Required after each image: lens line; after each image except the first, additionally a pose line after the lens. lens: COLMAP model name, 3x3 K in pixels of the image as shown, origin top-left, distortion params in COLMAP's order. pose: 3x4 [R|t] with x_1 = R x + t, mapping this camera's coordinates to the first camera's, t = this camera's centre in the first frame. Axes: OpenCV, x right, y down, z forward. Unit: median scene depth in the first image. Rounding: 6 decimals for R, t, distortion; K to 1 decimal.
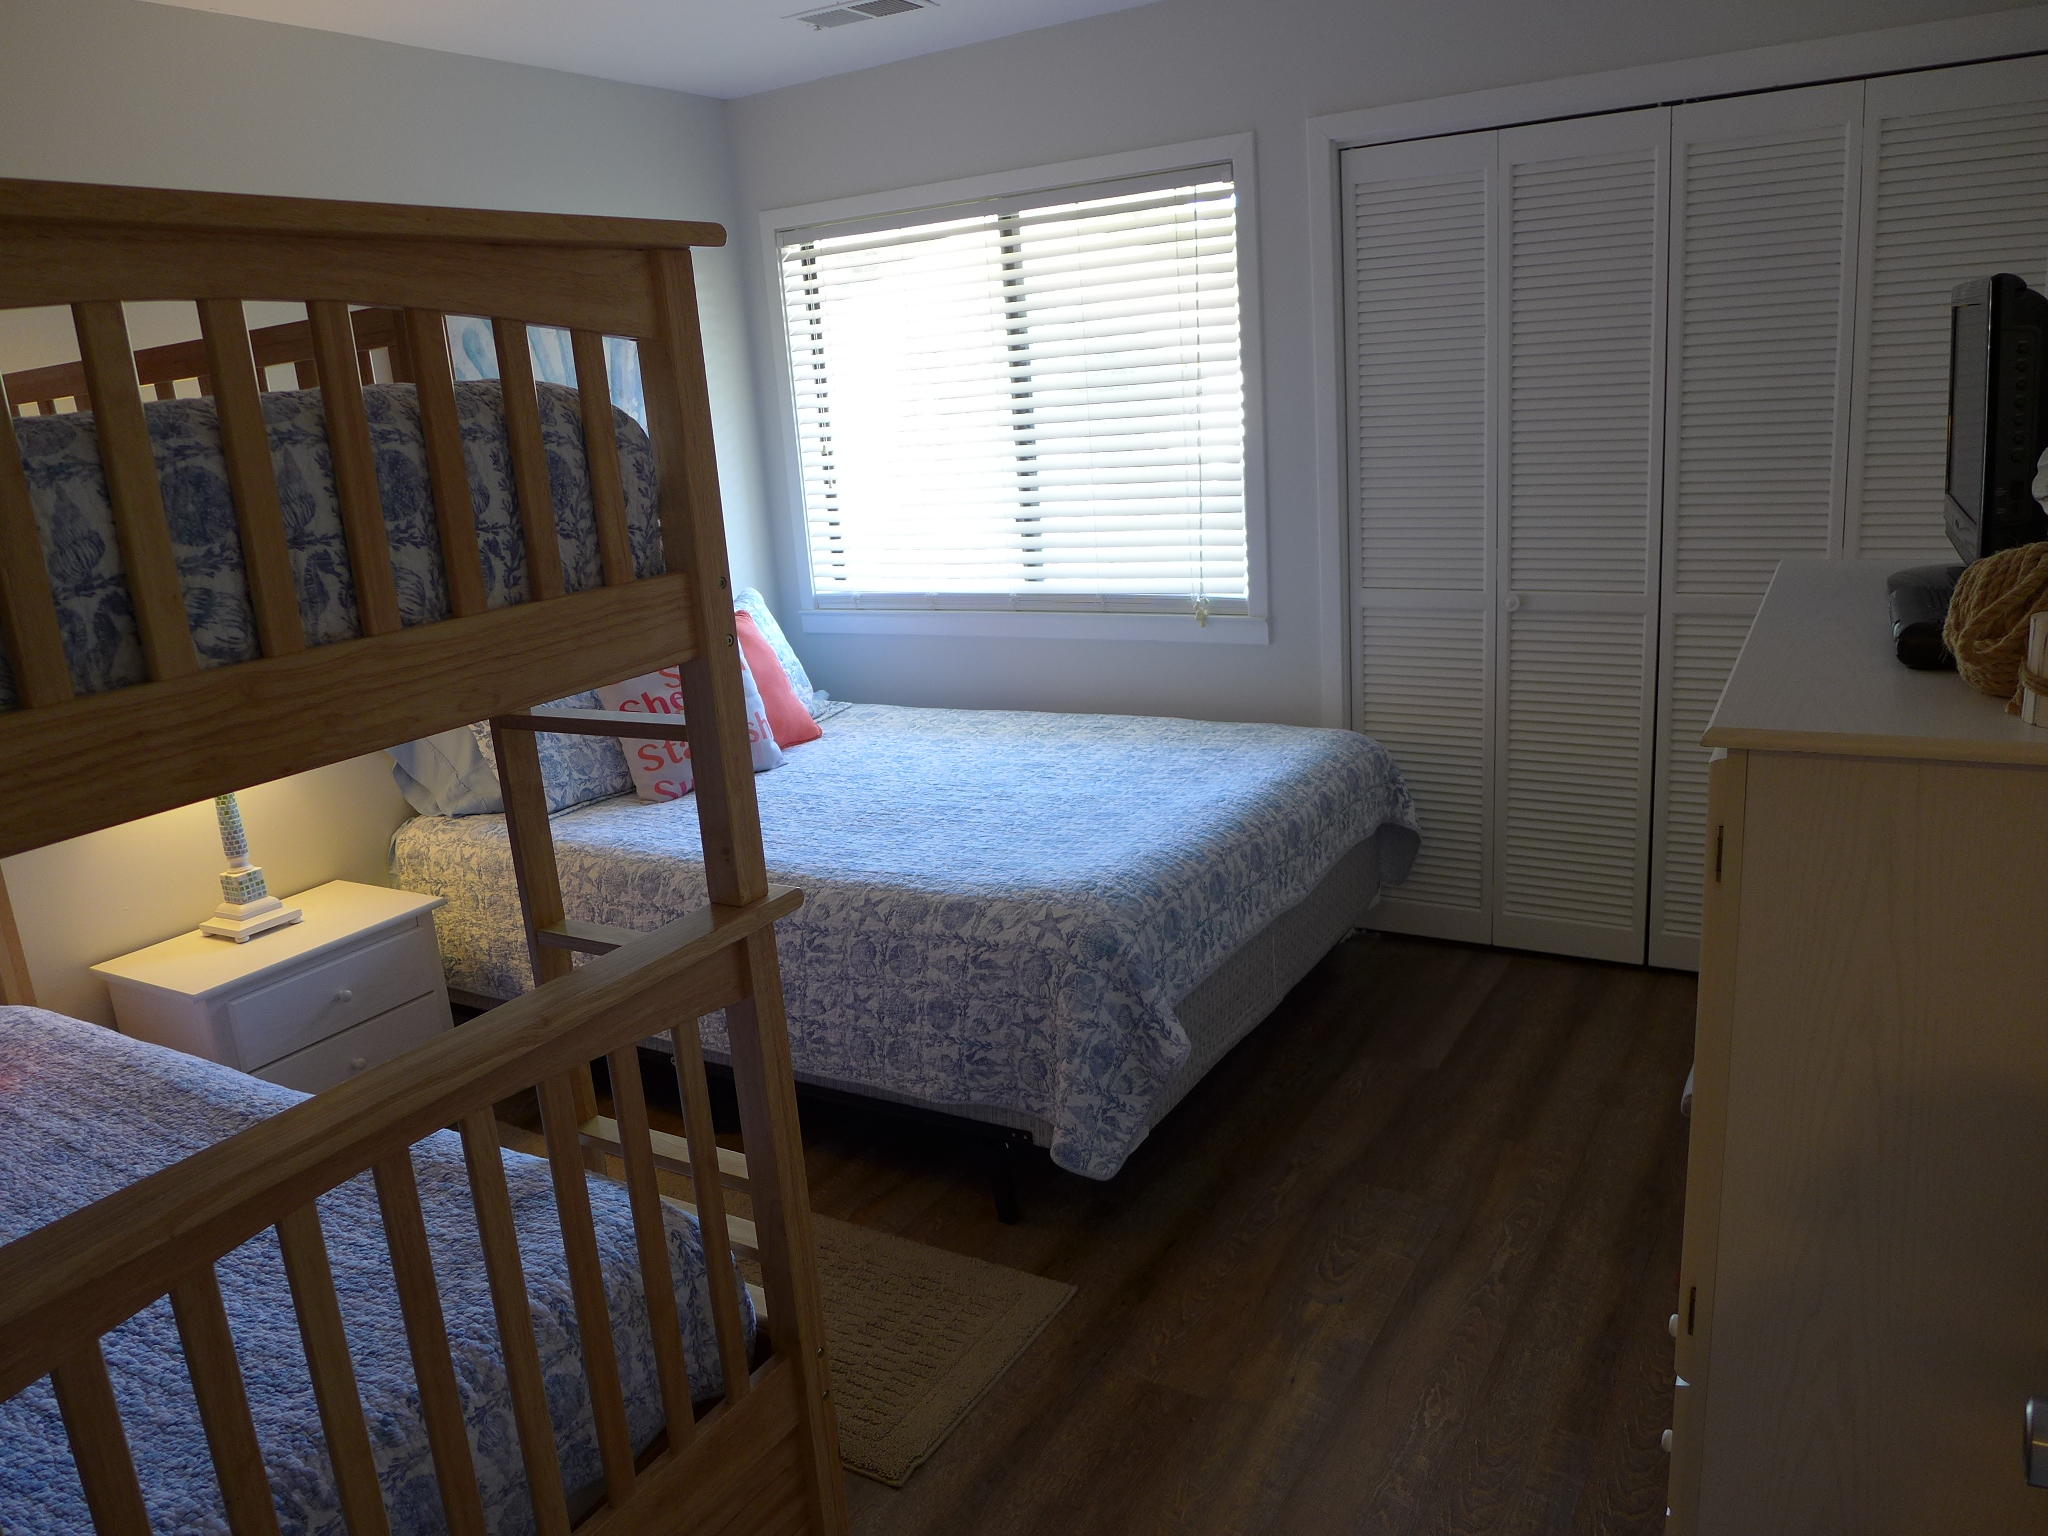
lens RADIAL K [[1452.2, 0, 996.6], [0, 1452.2, 775.1], [0, 0, 1]] dist [-0.045688, 0.003314]
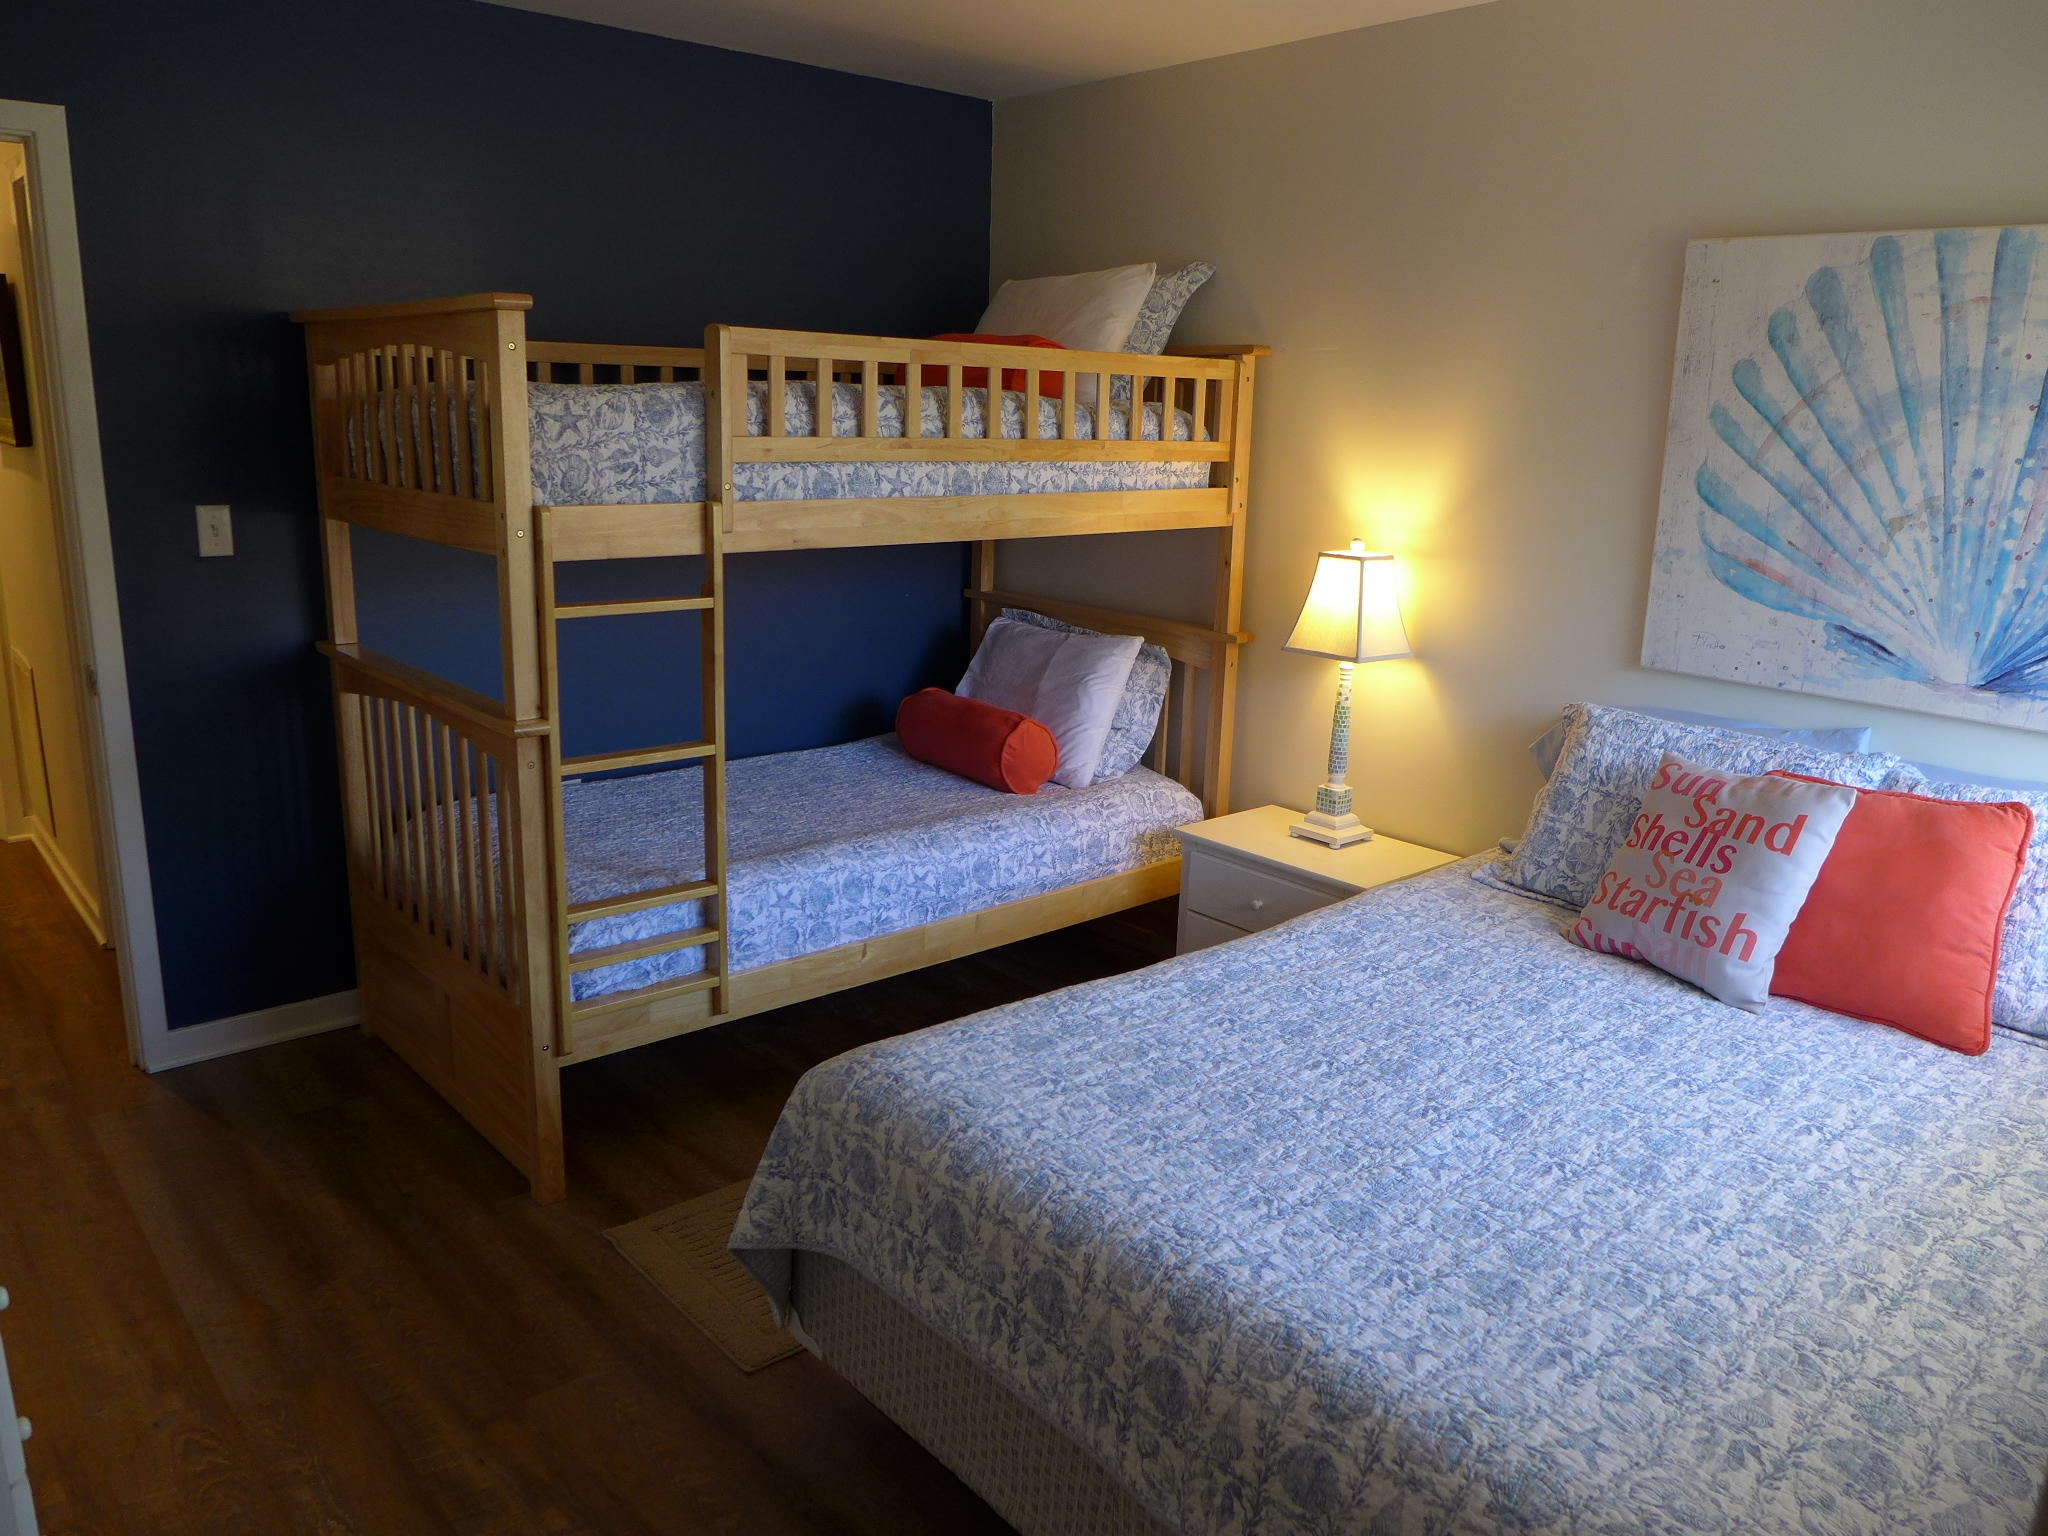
lens RADIAL K [[1478.5, 0, 1001.8], [0, 1478.5, 762.6], [0, 0, 1]] dist [-0.033538, -0.002923]
pose [[-0.302059, 0.294499, -0.906659, 0.575593], [-0.246685, 0.894542, 0.372748, -0.302460], [0.920819, 0.336251, -0.197557, 0.917390]]
